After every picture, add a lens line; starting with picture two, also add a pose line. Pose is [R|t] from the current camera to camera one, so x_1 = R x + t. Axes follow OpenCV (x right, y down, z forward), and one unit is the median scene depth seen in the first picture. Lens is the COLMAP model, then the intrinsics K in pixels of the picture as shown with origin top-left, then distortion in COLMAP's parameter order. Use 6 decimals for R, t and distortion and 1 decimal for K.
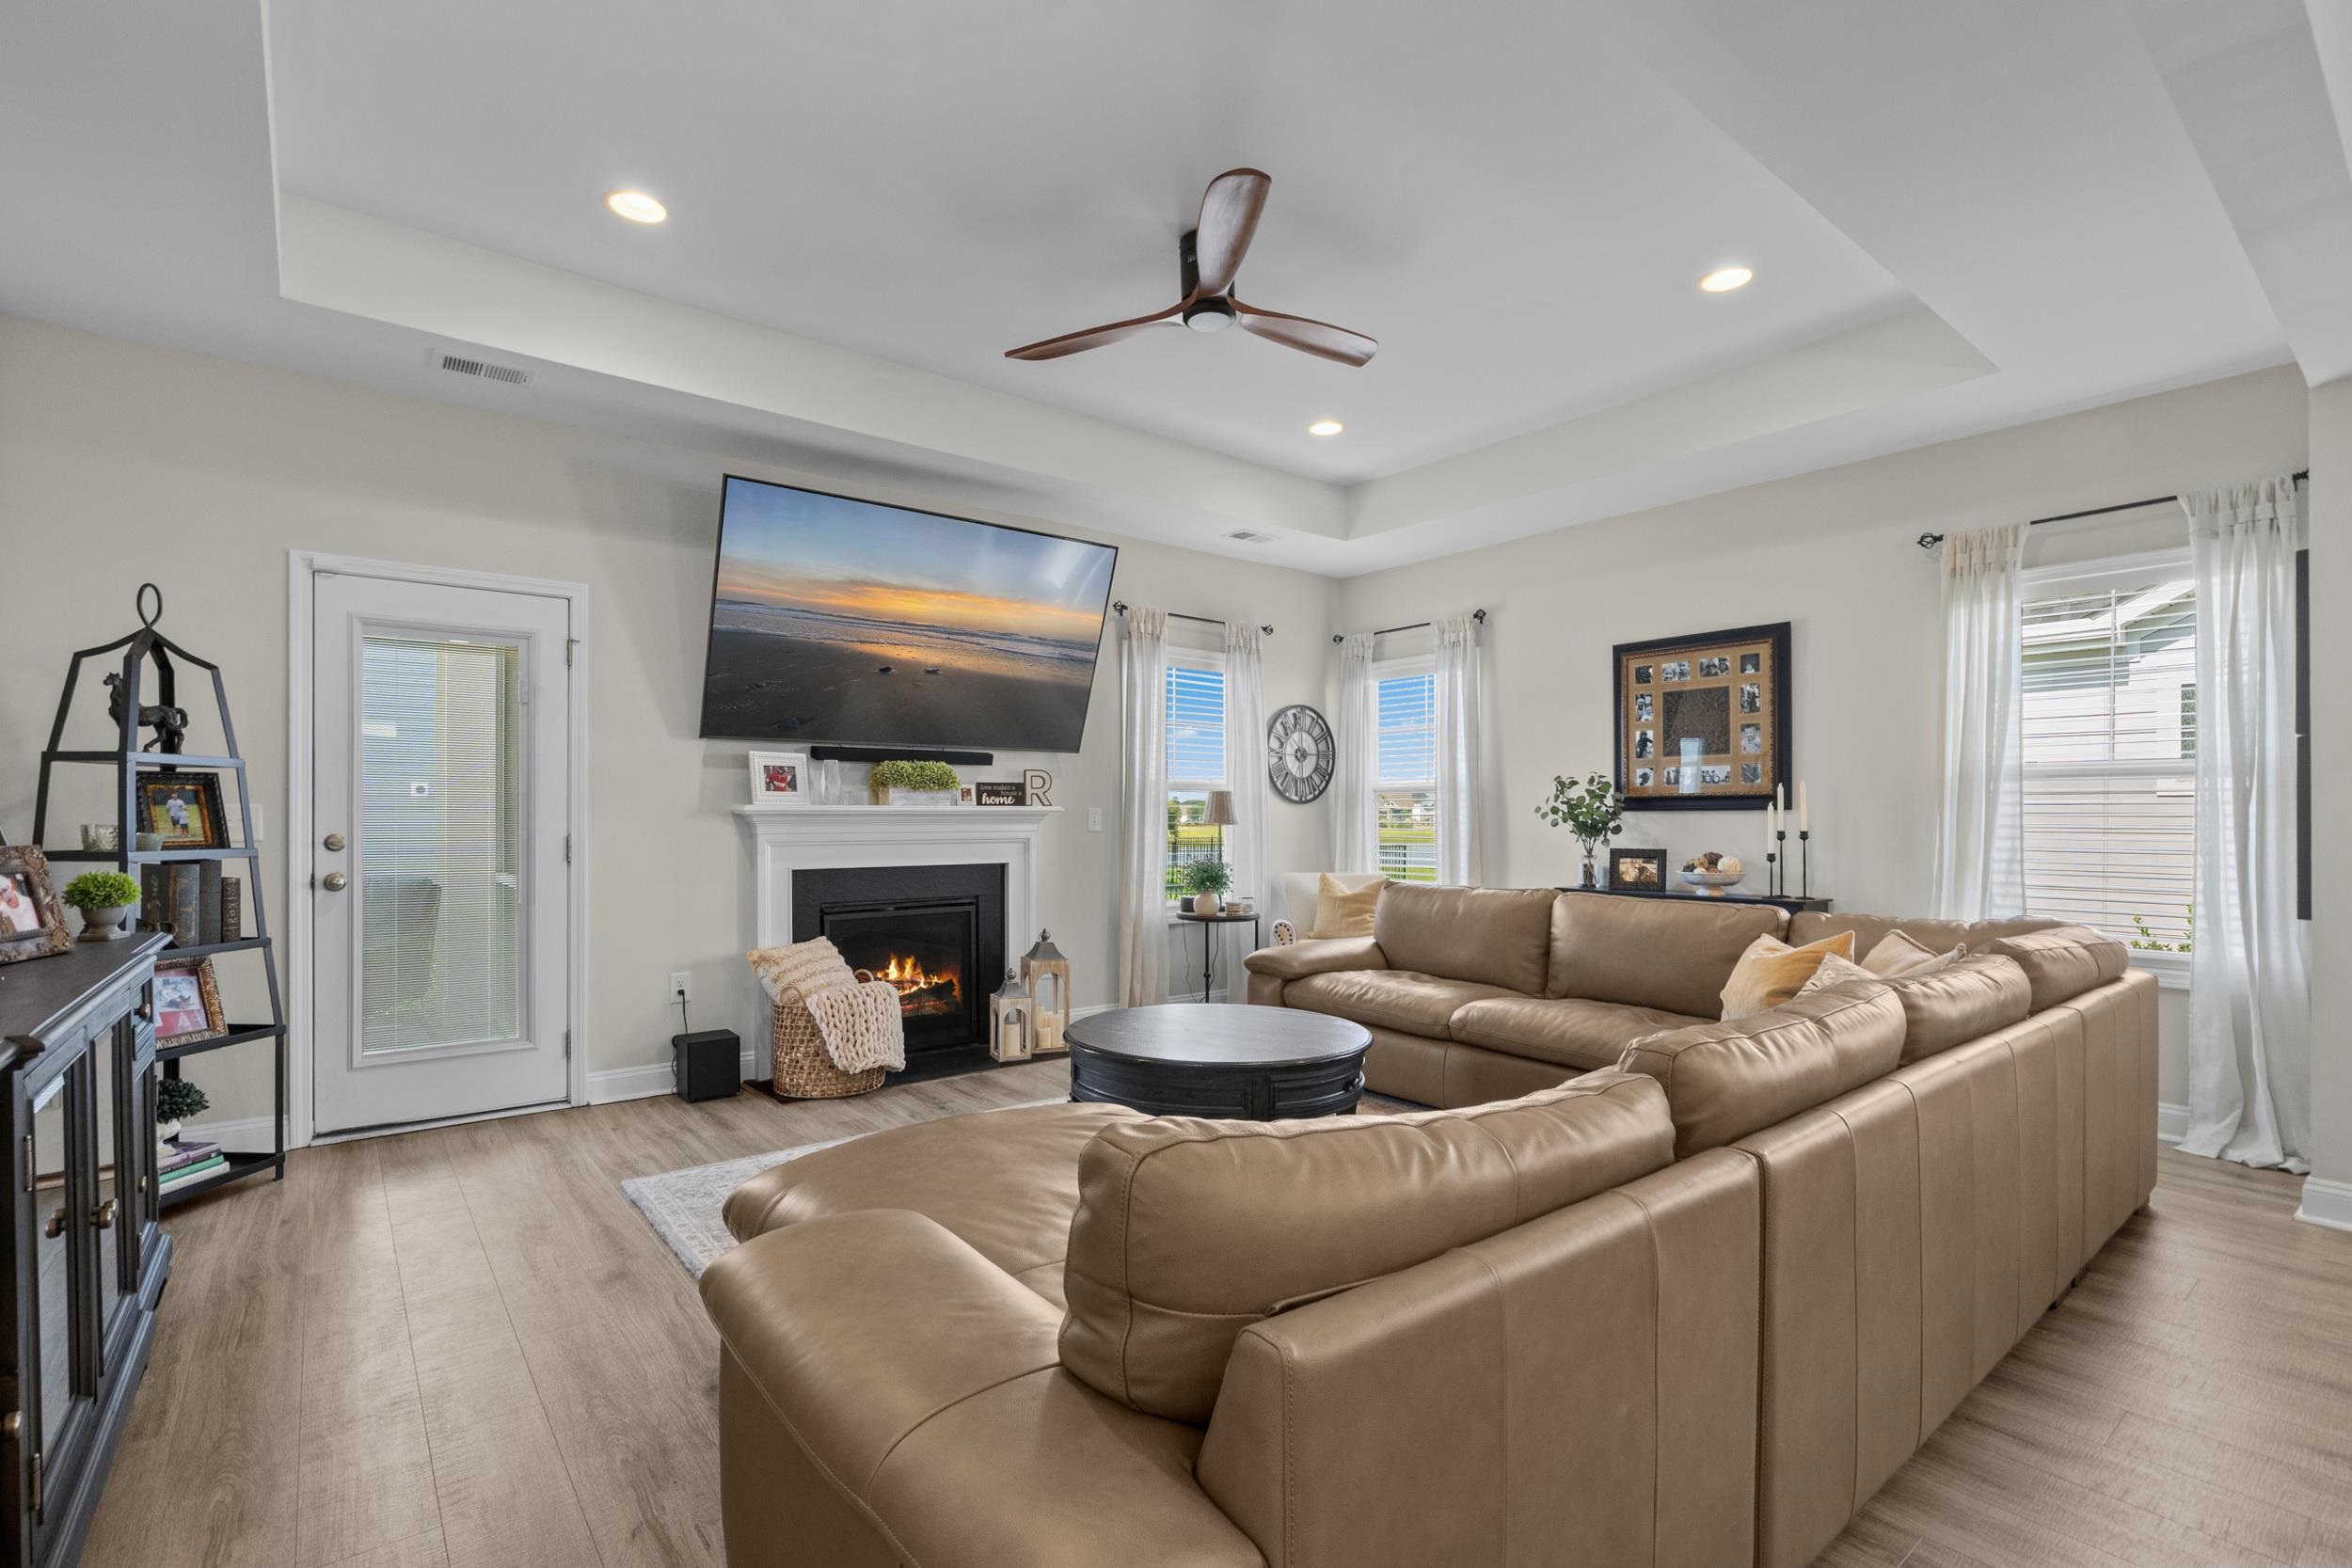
lens RADIAL K [[1084.2, 0, 1169.8], [0, 1084.2, 809.0], [0, 0, 1]] dist [-0.004528, 0.000060]
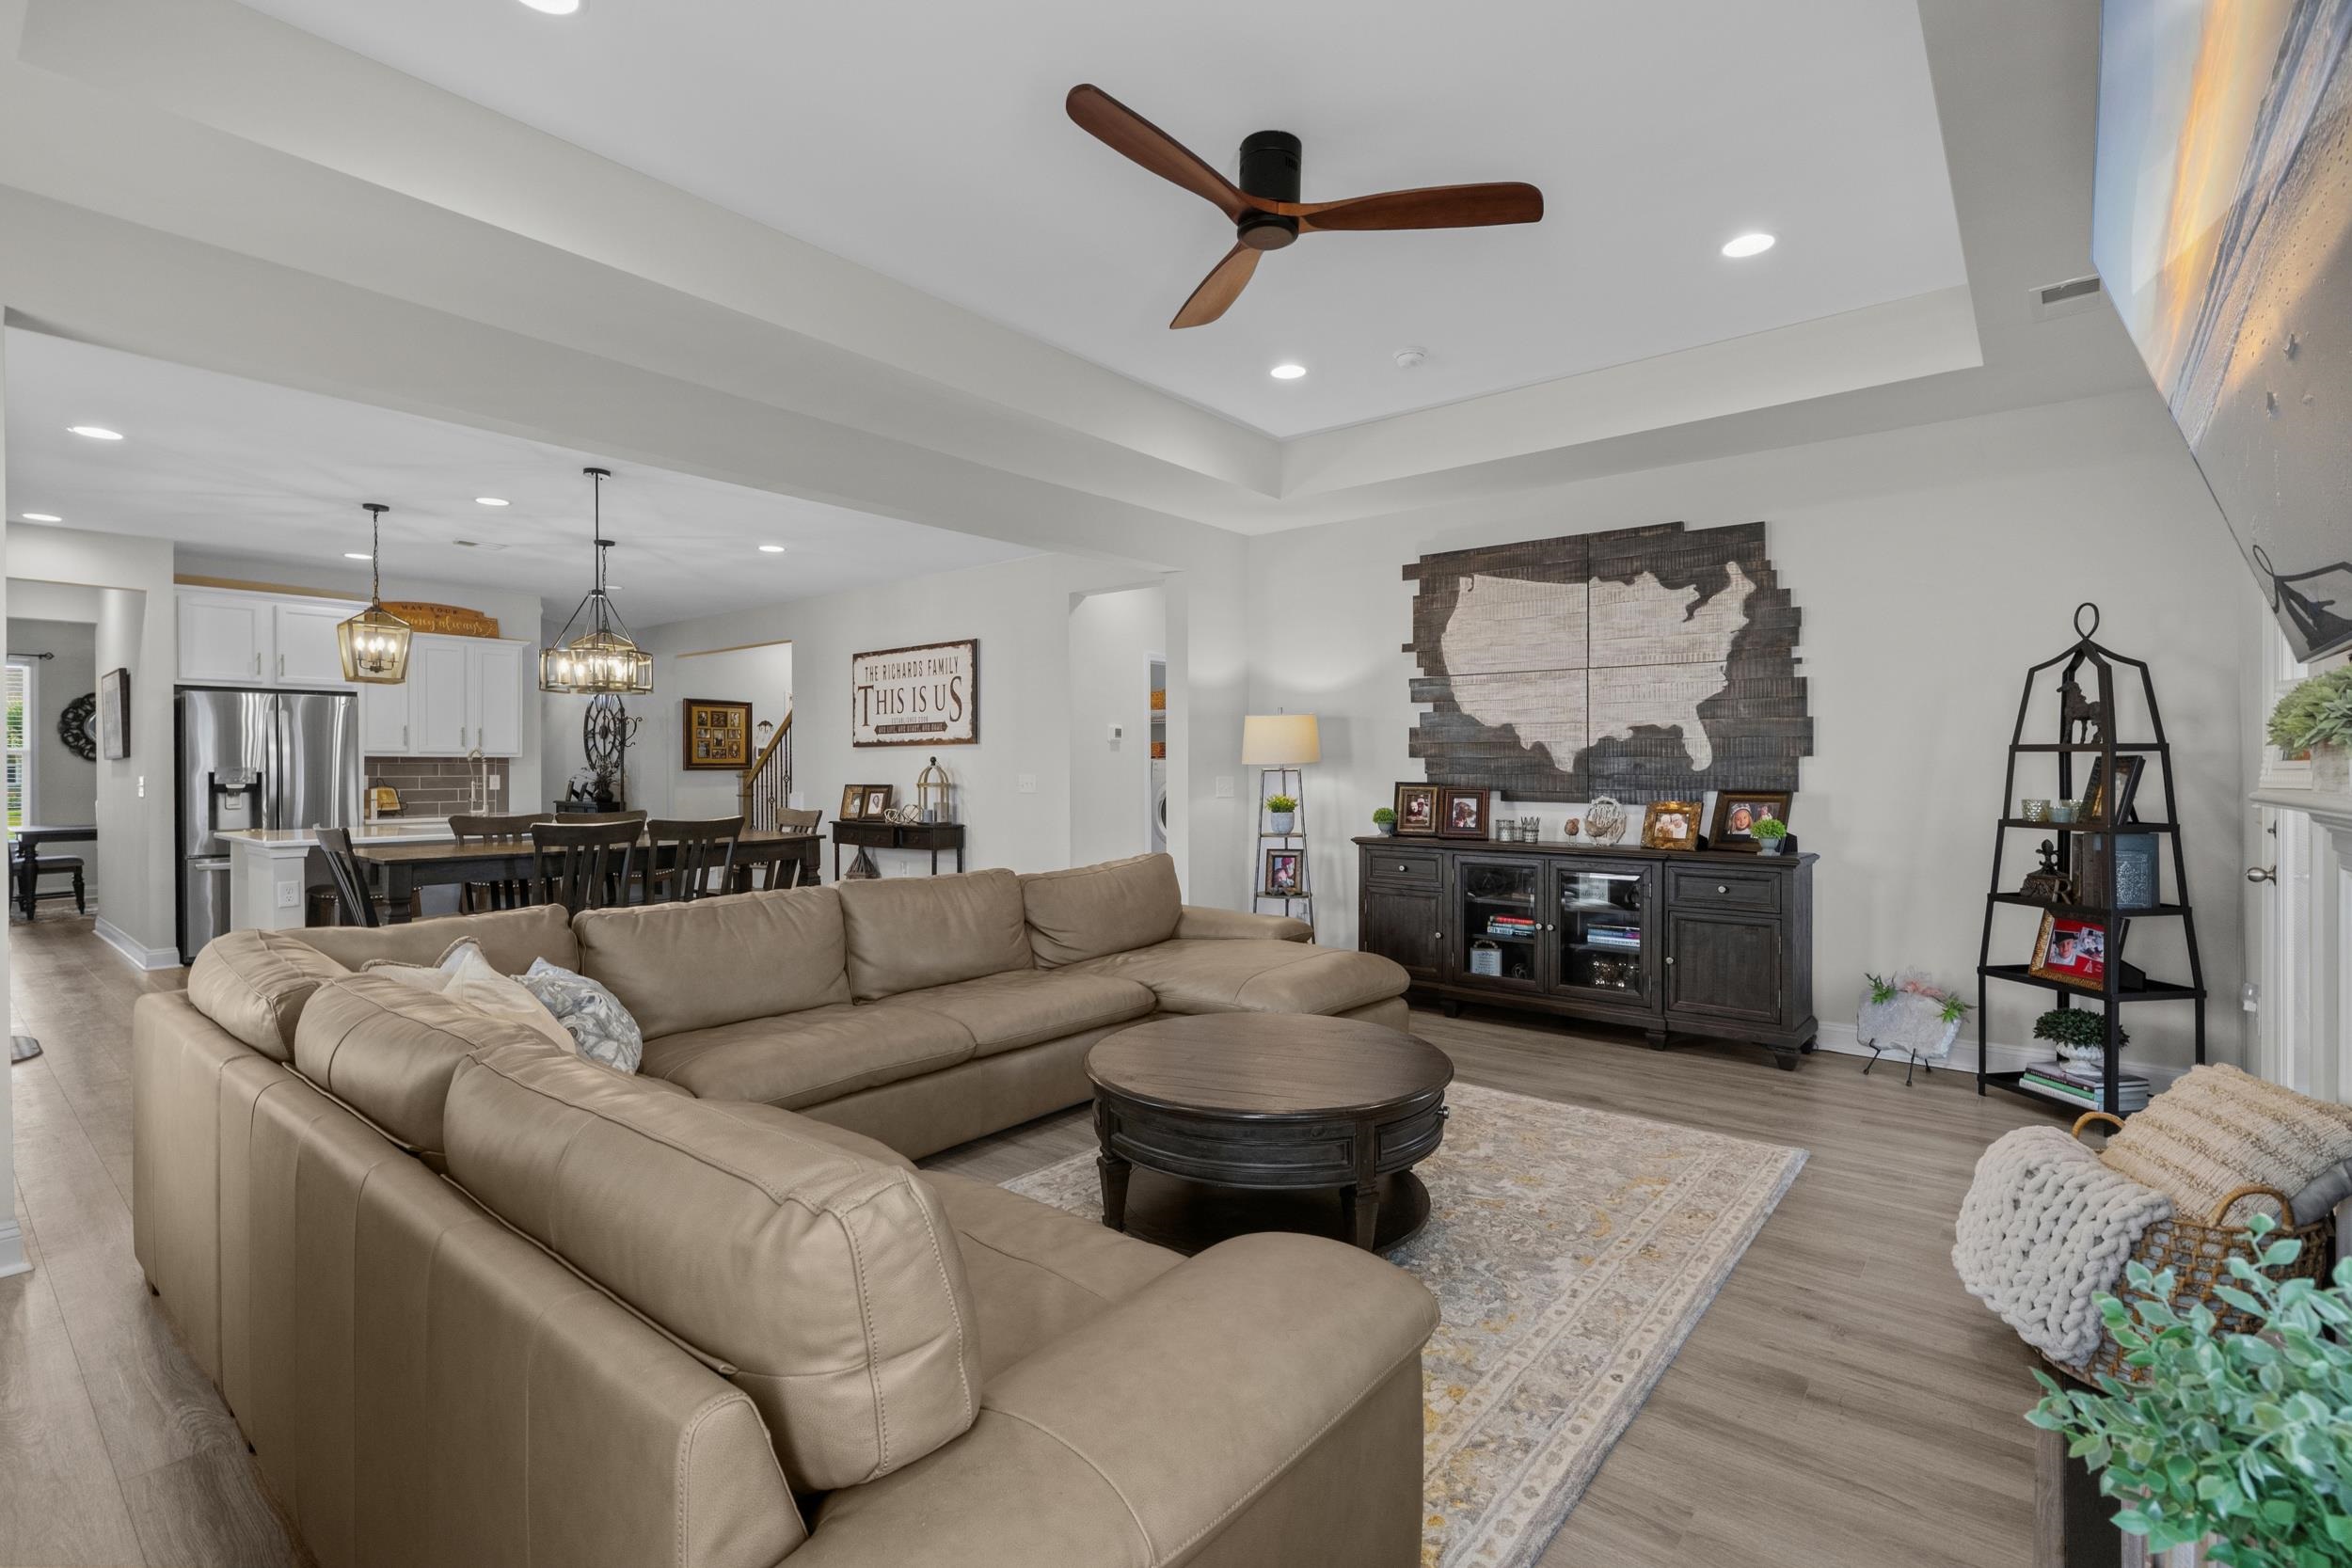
lens RADIAL K [[1074.8, 0, 1176.0], [0, 1074.8, 784.0], [0, 0, 1]] dist [-0.000816, 0.000015]
pose [[-0.977930, 0.001009, -0.208929, 0.210538], [-0.000318, 0.999980, 0.006321, -0.007859], [0.208931, 0.006248, -0.977910, 1.341356]]
